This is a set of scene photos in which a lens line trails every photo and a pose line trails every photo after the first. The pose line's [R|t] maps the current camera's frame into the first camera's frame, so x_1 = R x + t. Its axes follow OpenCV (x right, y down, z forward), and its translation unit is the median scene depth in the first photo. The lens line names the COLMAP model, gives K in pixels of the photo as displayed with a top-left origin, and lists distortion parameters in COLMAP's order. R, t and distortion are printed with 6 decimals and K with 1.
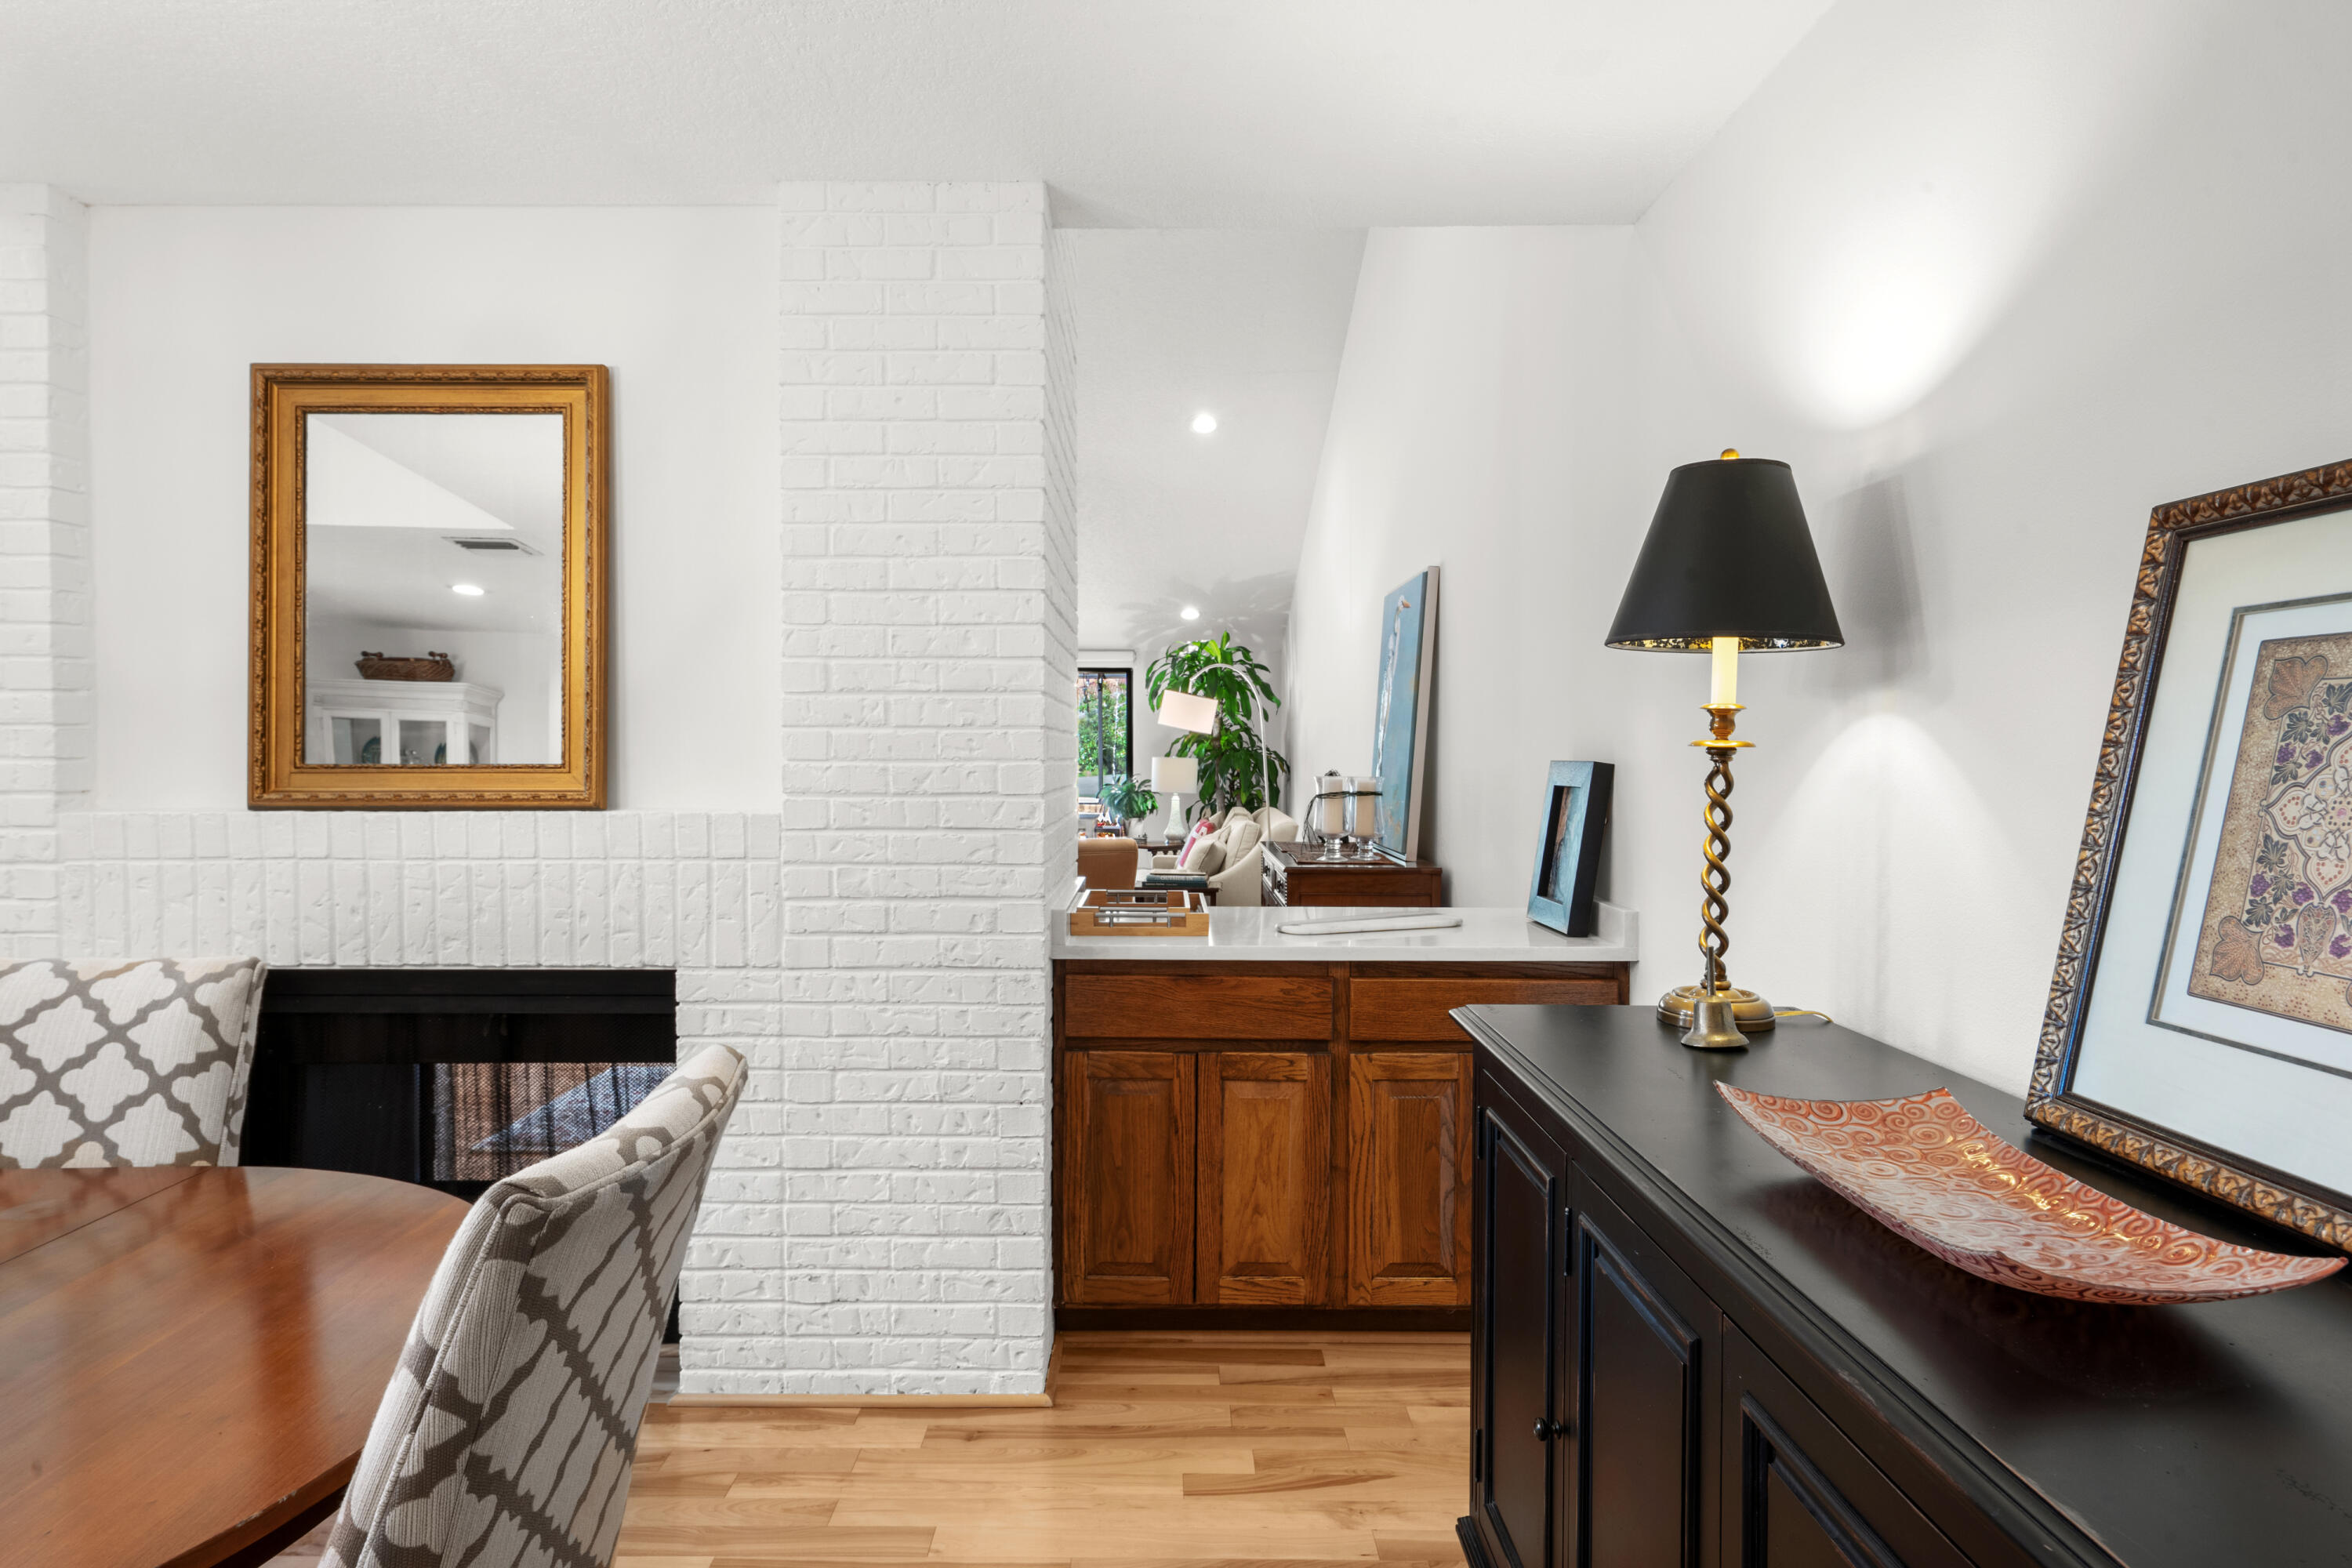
lens RADIAL K [[1324.8, 0, 1176.0], [0, 1324.8, 784.0], [0, 0, 1]] dist [-0.001077, 0.000096]
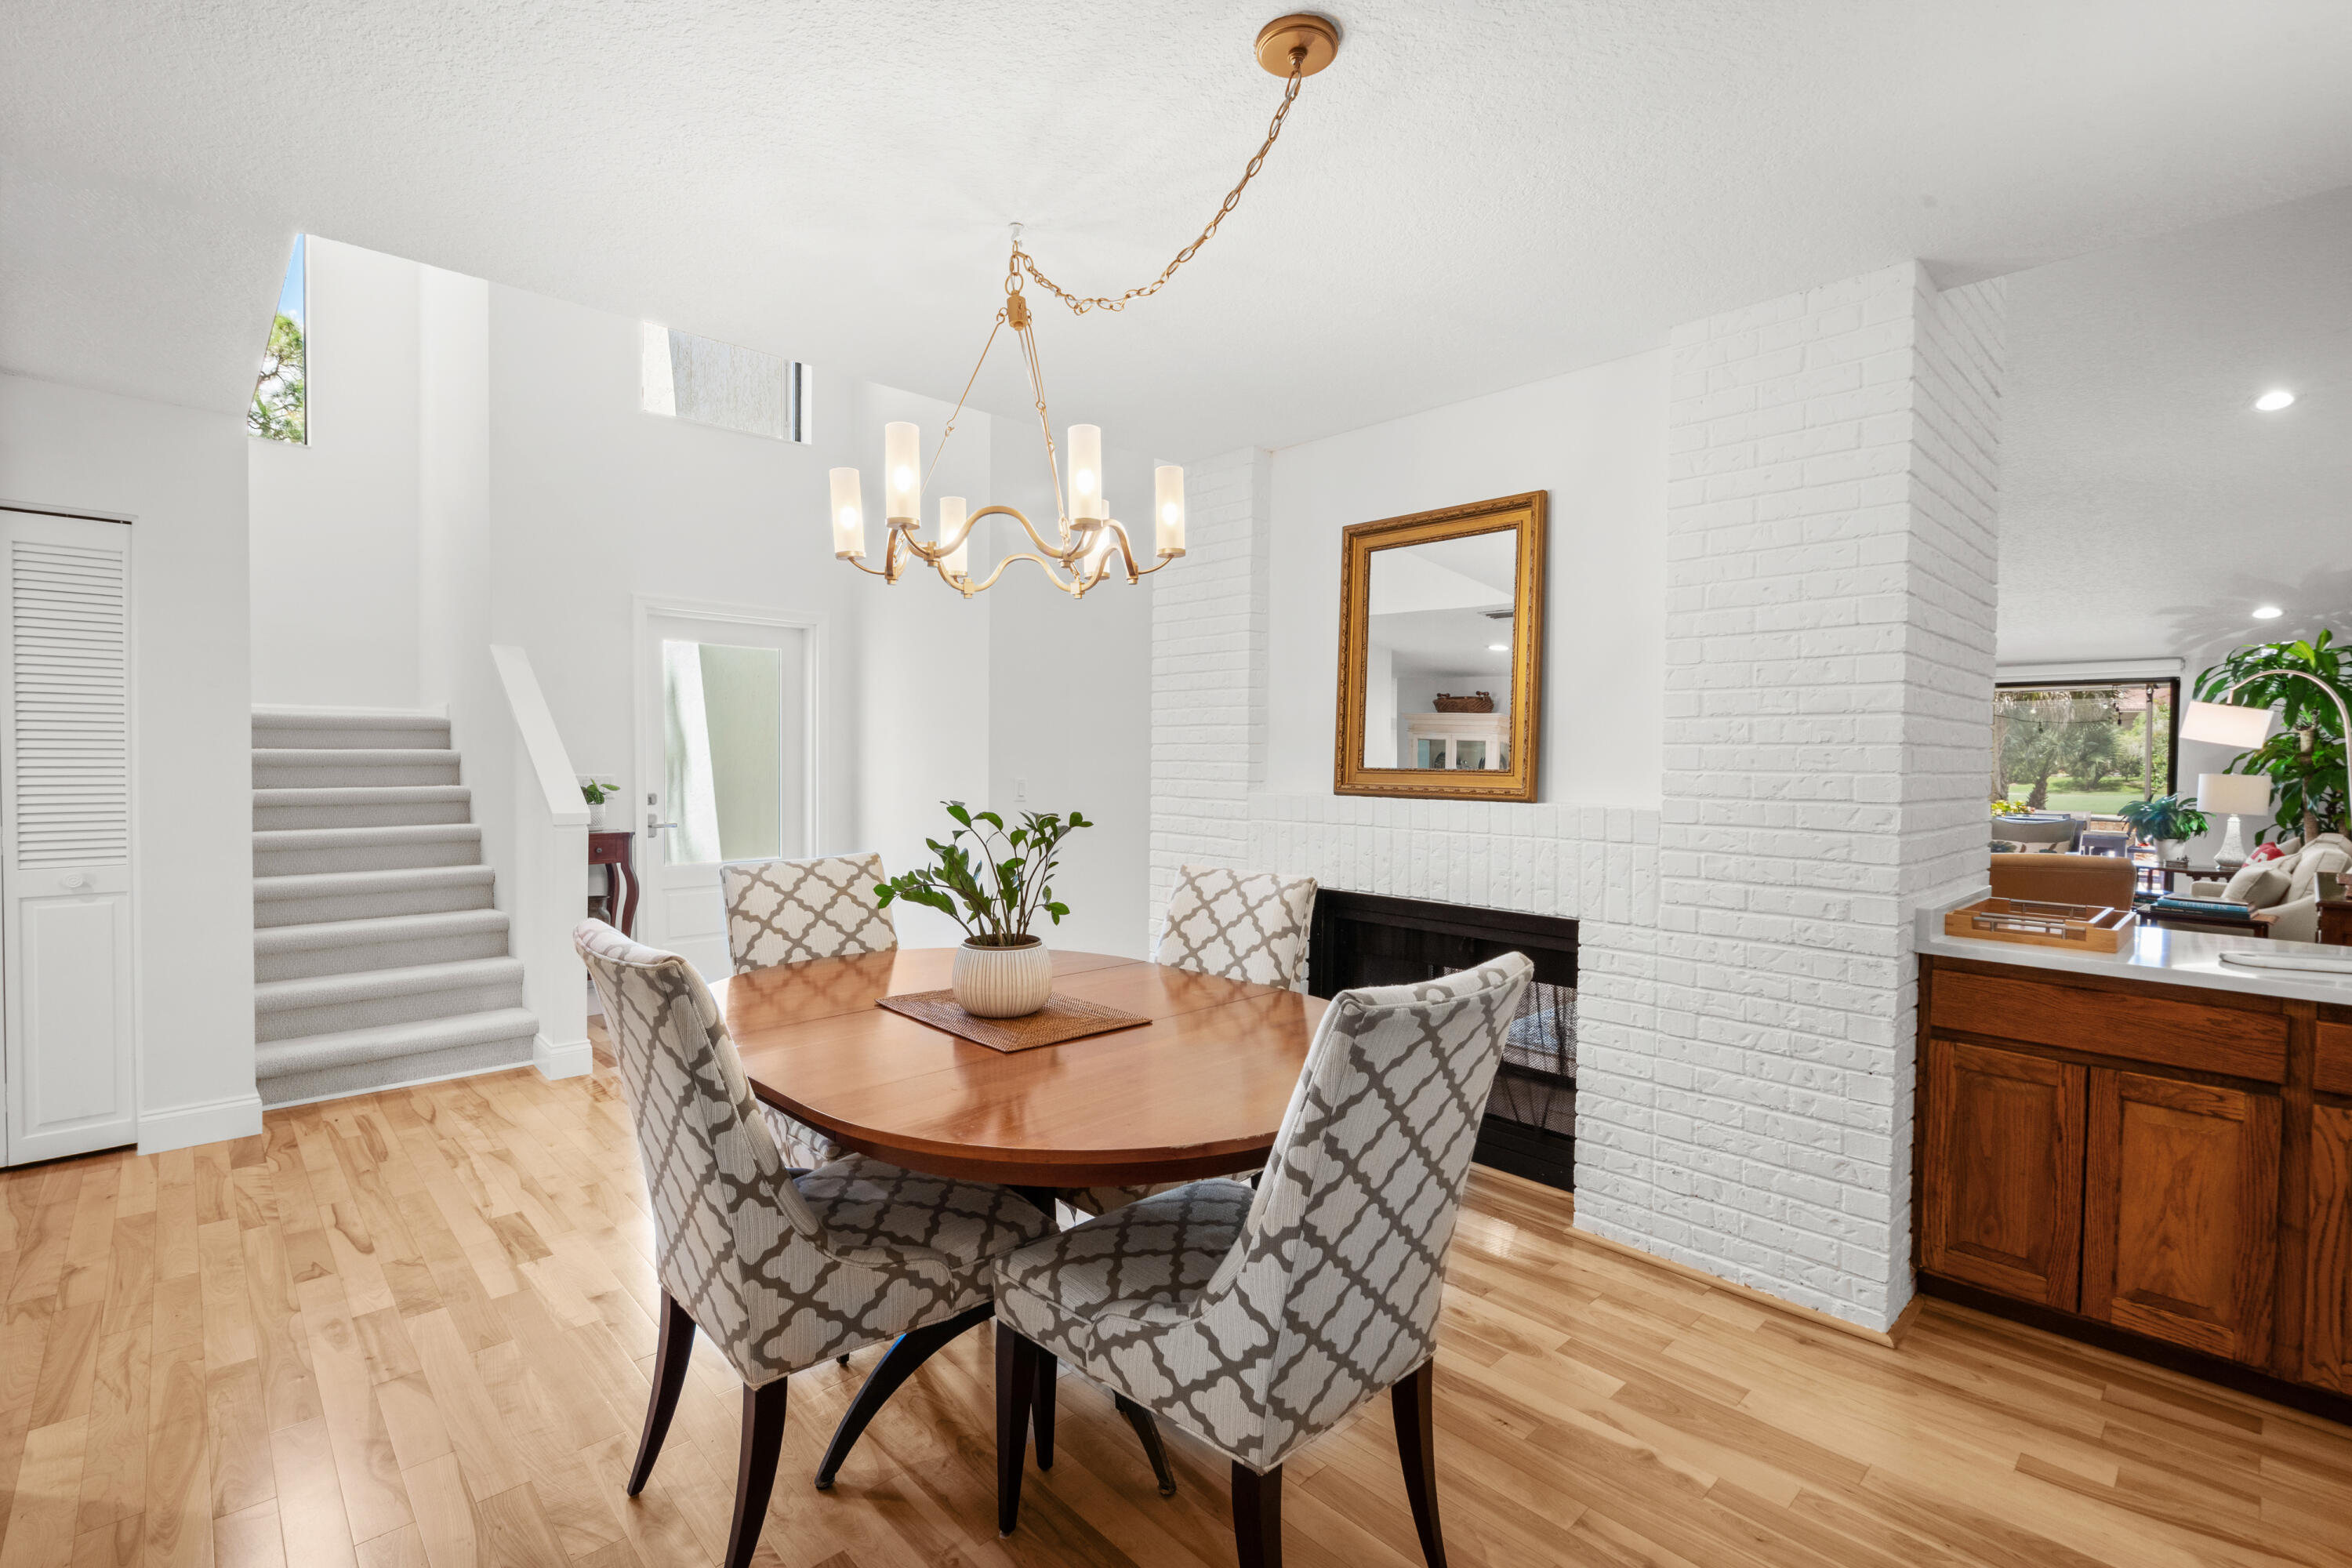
lens RADIAL K [[1060.2, 0, 1176.0], [0, 1060.2, 784.0], [0, 0, 1]] dist [-0.013723, 0.000017]
pose [[0.689085, 0.024519, -0.724266, 0.122110], [-0.027031, 0.999602, 0.008122, 0.000693], [0.724176, 0.013981, 0.689473, -0.062305]]
